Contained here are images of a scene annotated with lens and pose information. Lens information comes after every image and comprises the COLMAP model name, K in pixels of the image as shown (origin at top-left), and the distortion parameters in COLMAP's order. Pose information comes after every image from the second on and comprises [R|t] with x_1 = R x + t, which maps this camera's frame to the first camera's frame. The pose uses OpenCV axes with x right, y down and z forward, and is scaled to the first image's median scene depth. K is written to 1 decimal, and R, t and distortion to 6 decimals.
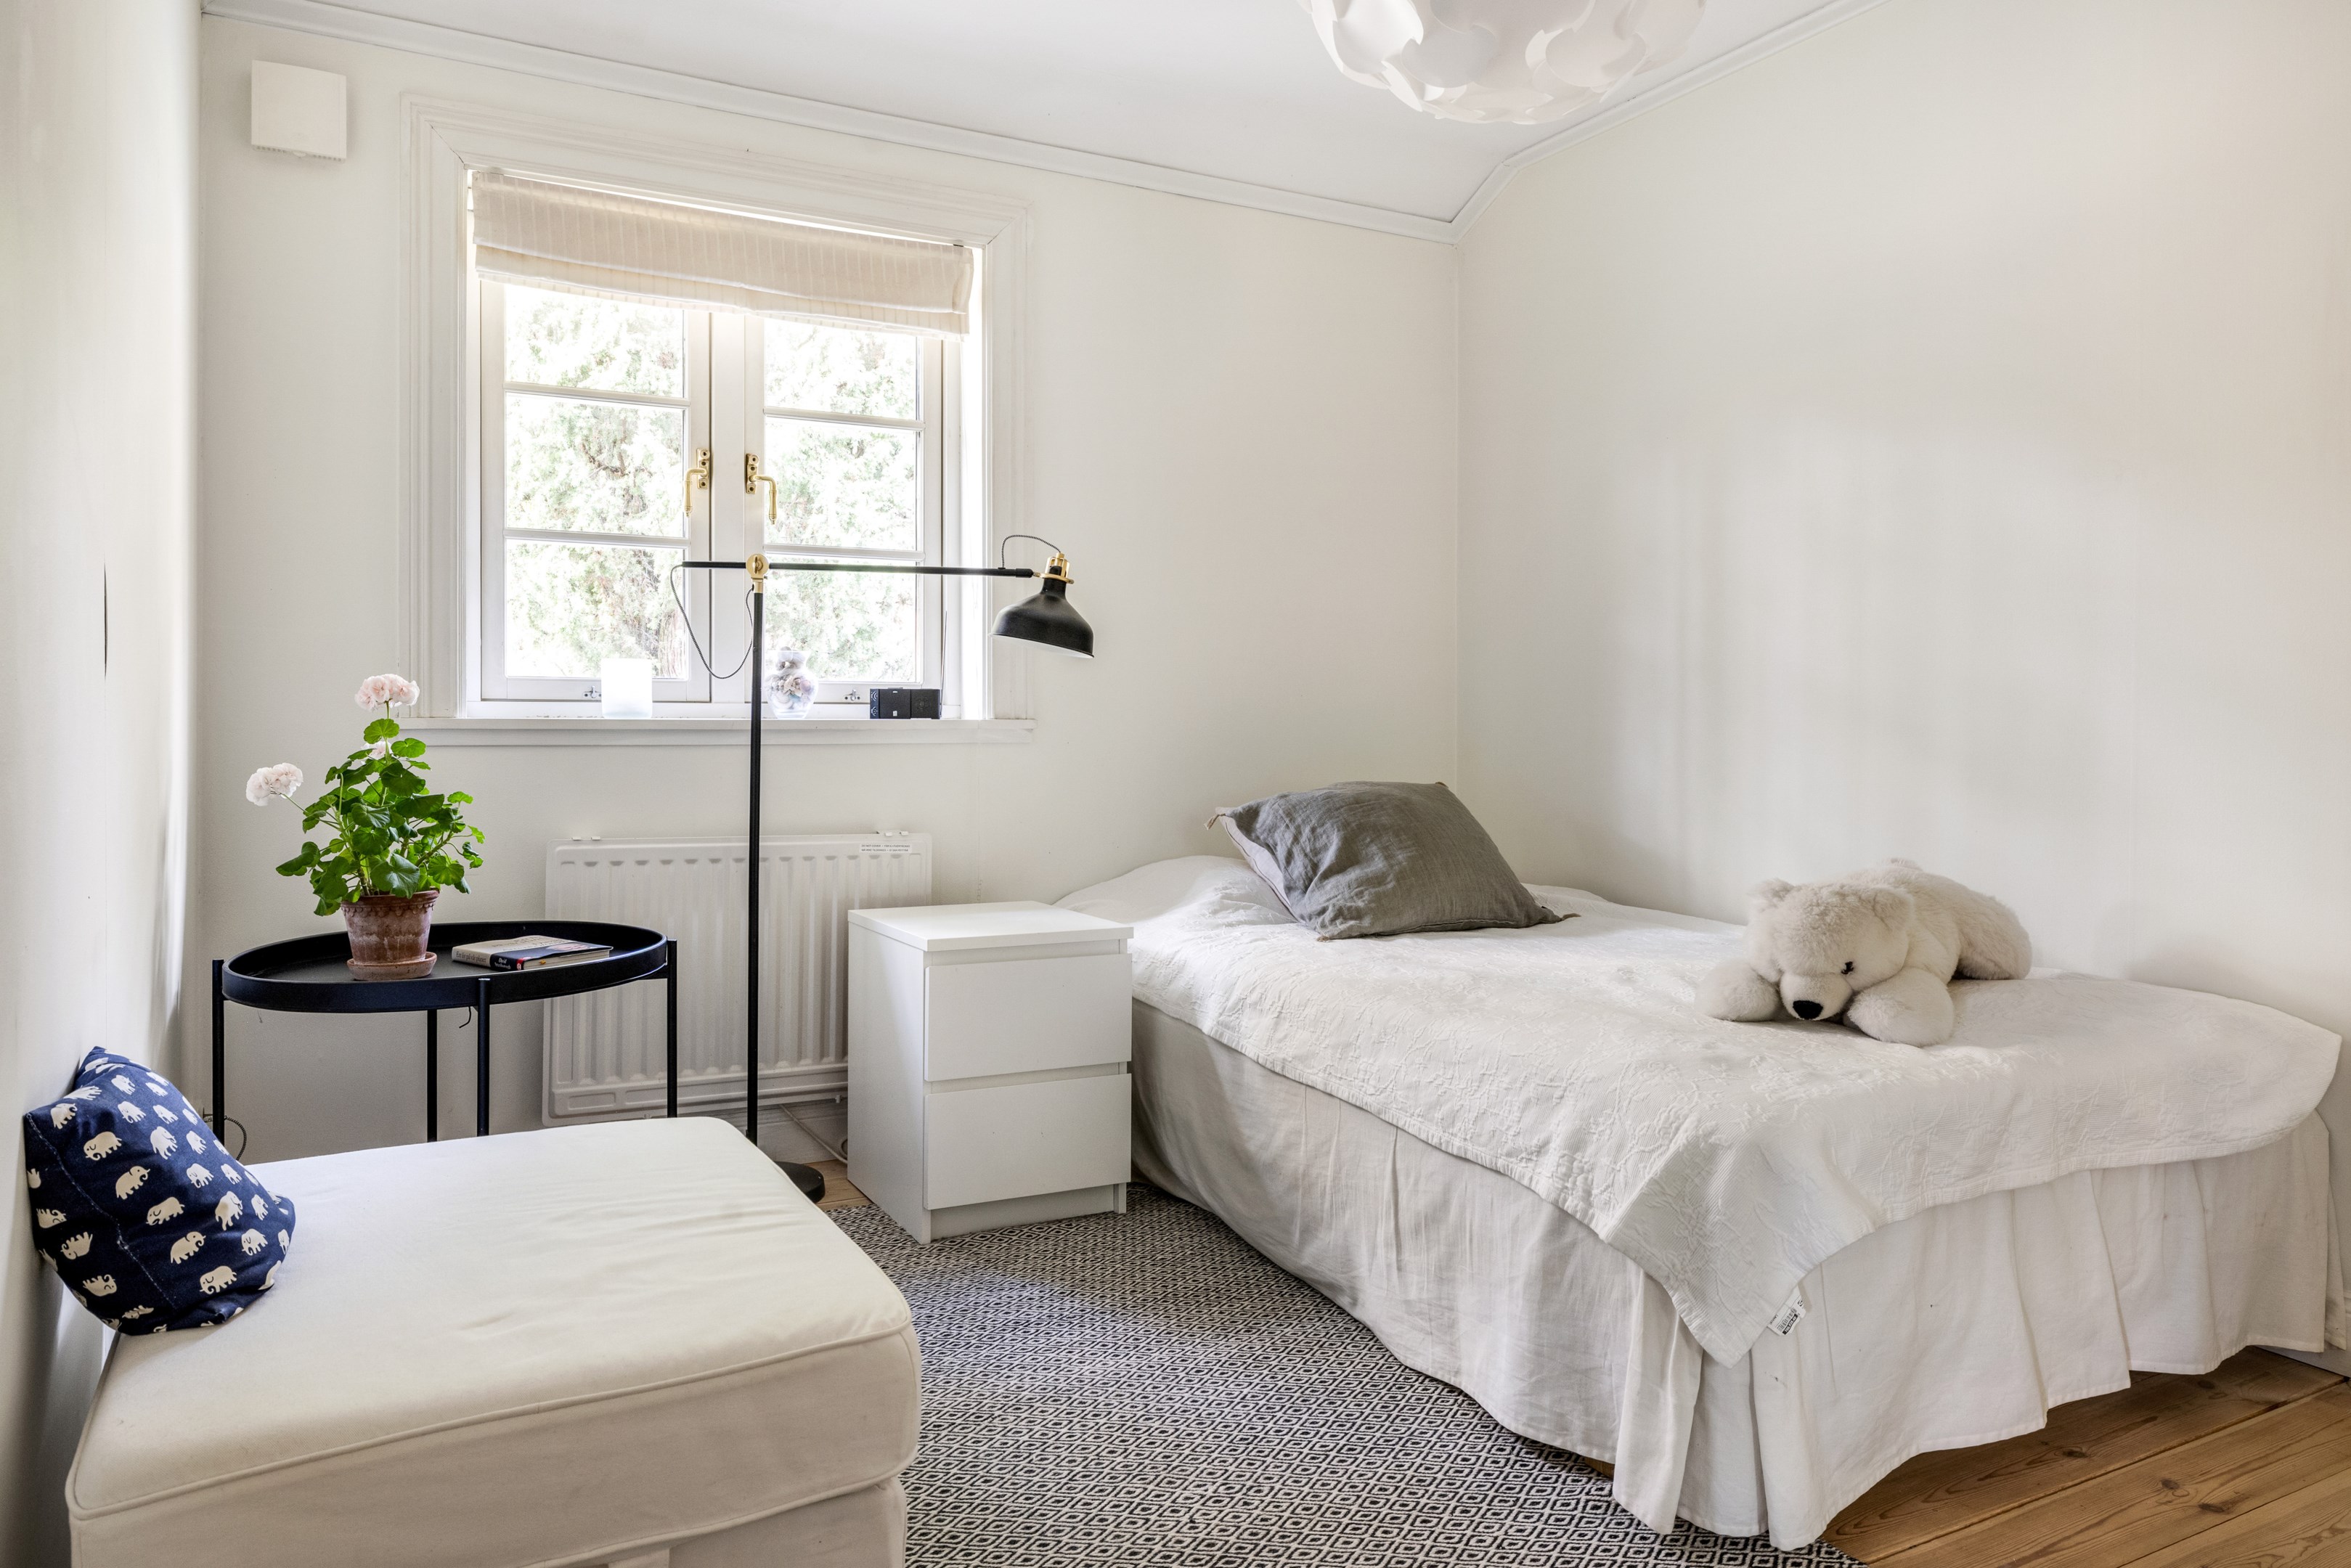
lens RADIAL K [[1618.6, 0, 1189.1], [0, 1618.6, 720.5], [0, 0, 1]] dist [-0.002718, 0.000080]
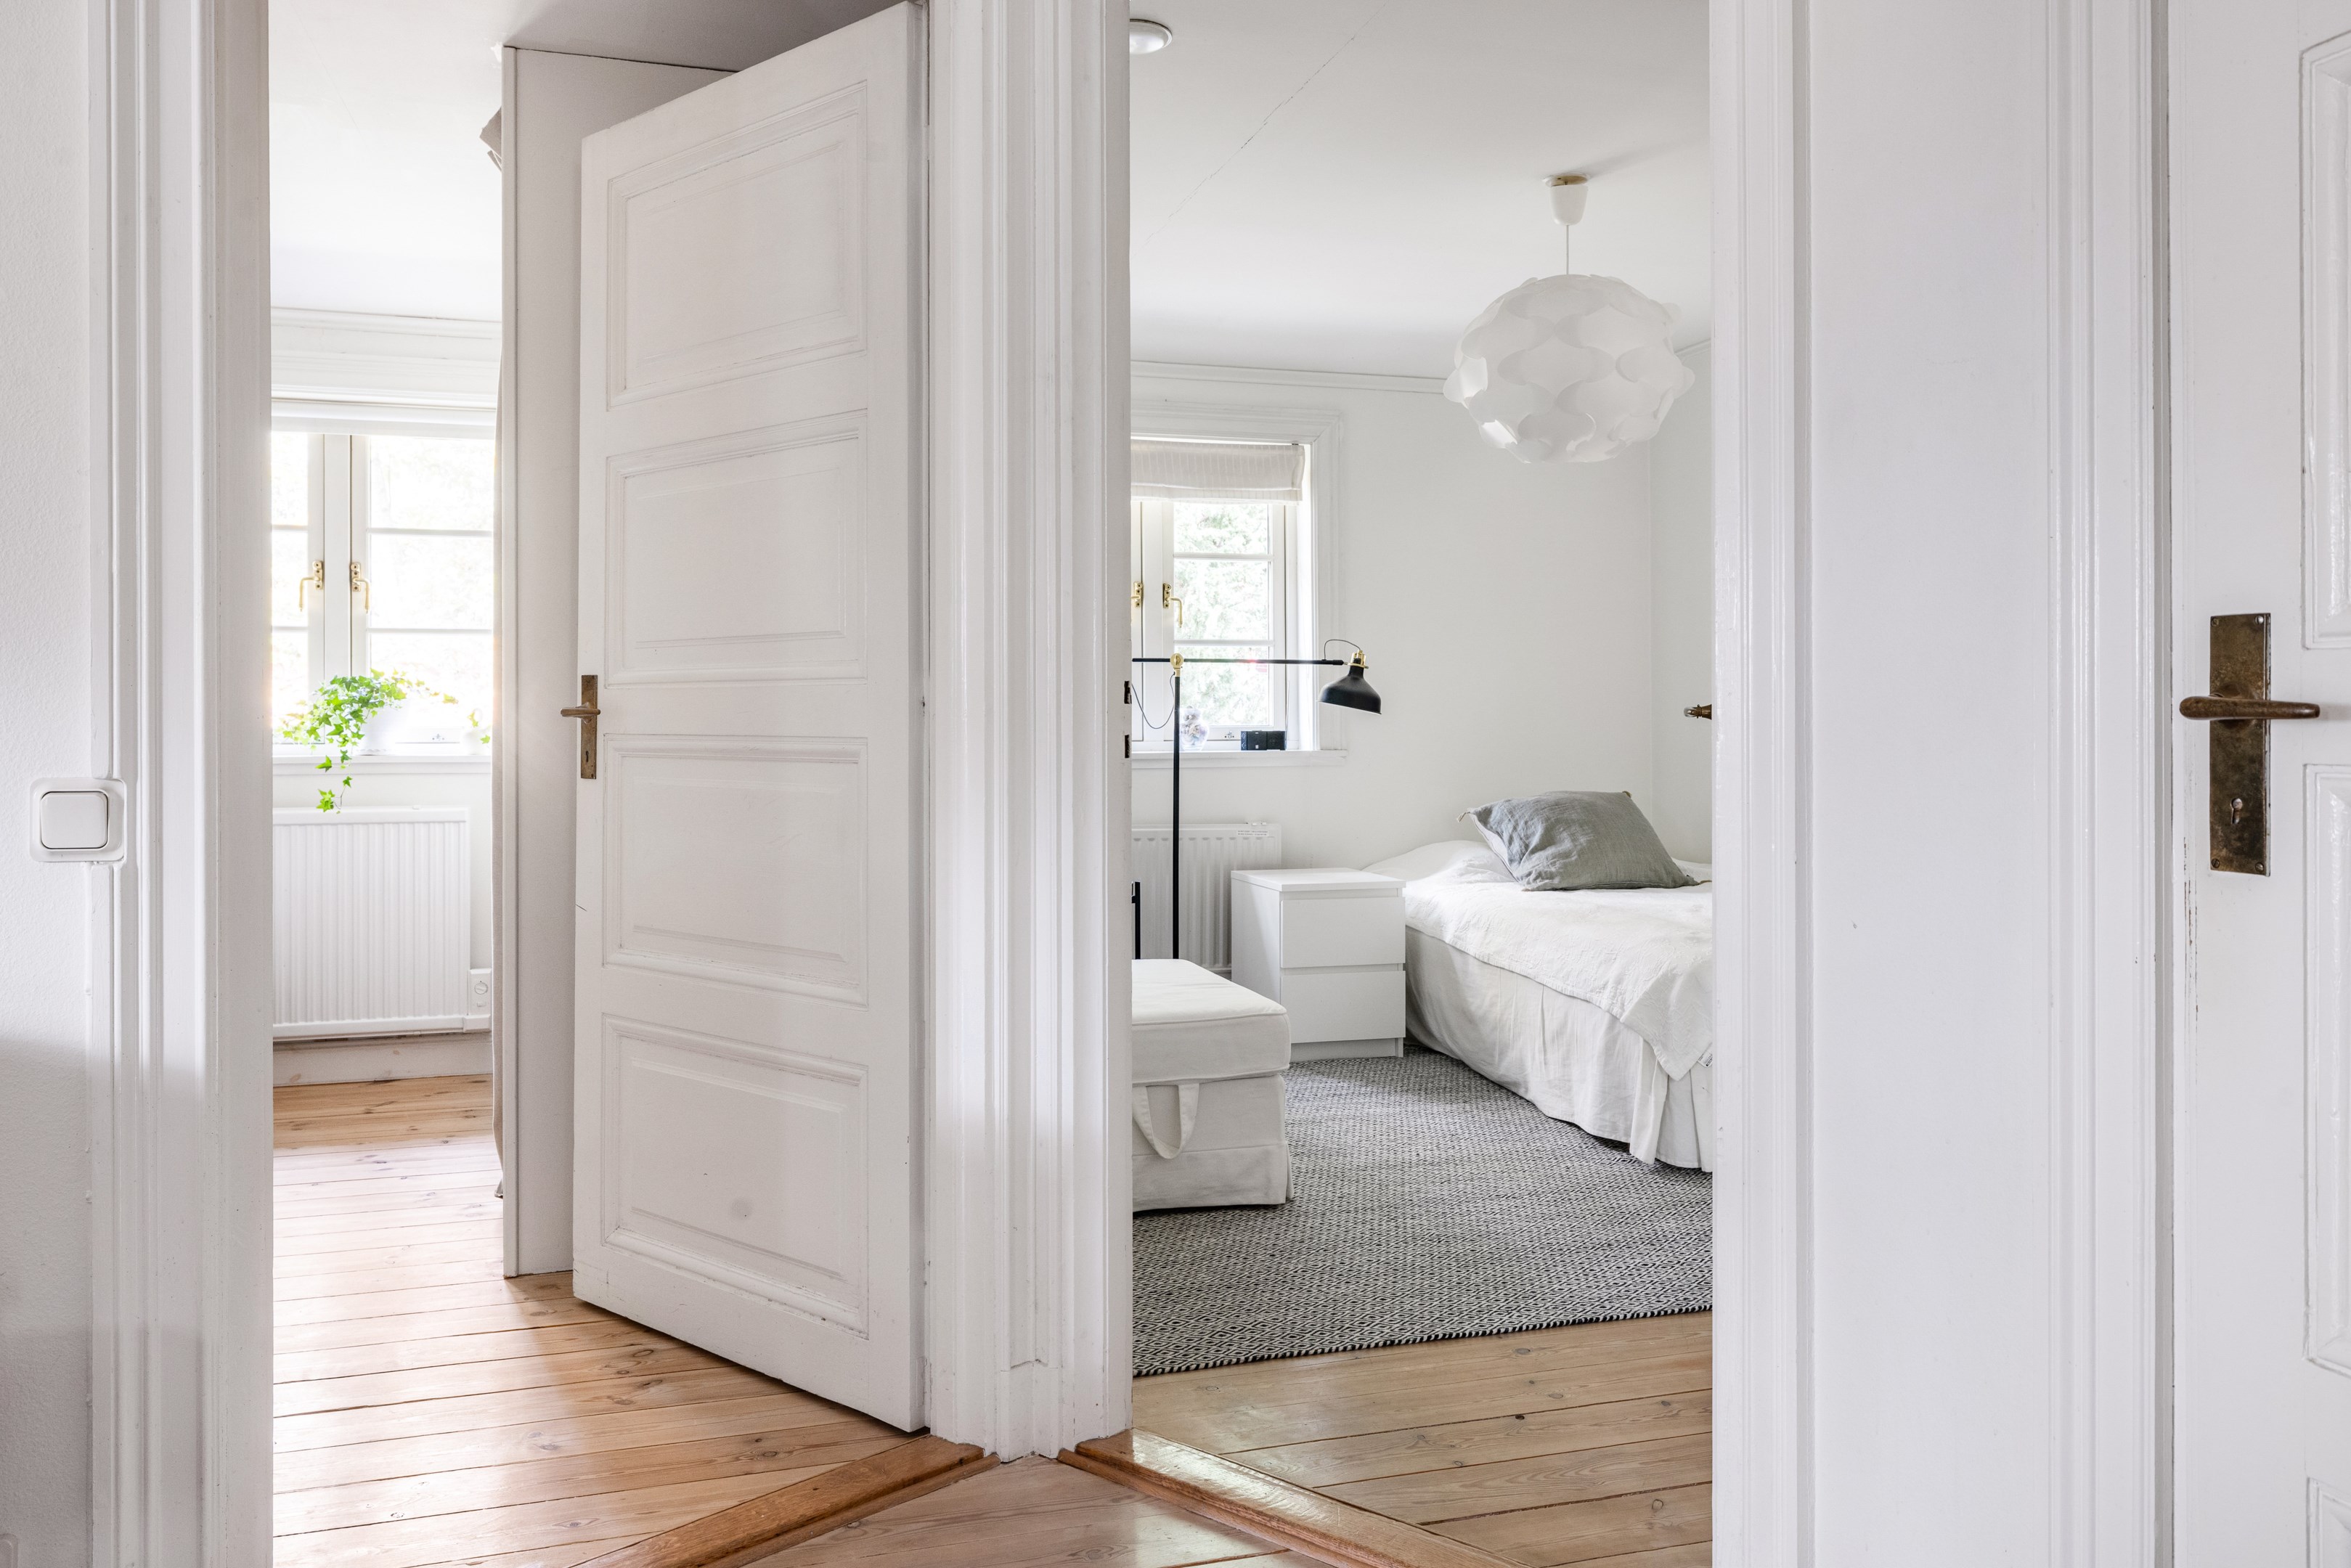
lens RADIAL K [[1618.6, 0, 1189.1], [0, 1618.6, 720.5], [0, 0, 1]] dist [-0.002718, 0.000080]
pose [[0.979320, -0.007420, -0.202180, 0.079243], [0.007064, 0.999972, -0.002482, -0.030031], [0.202193, 0.001003, 0.979345, -0.614771]]
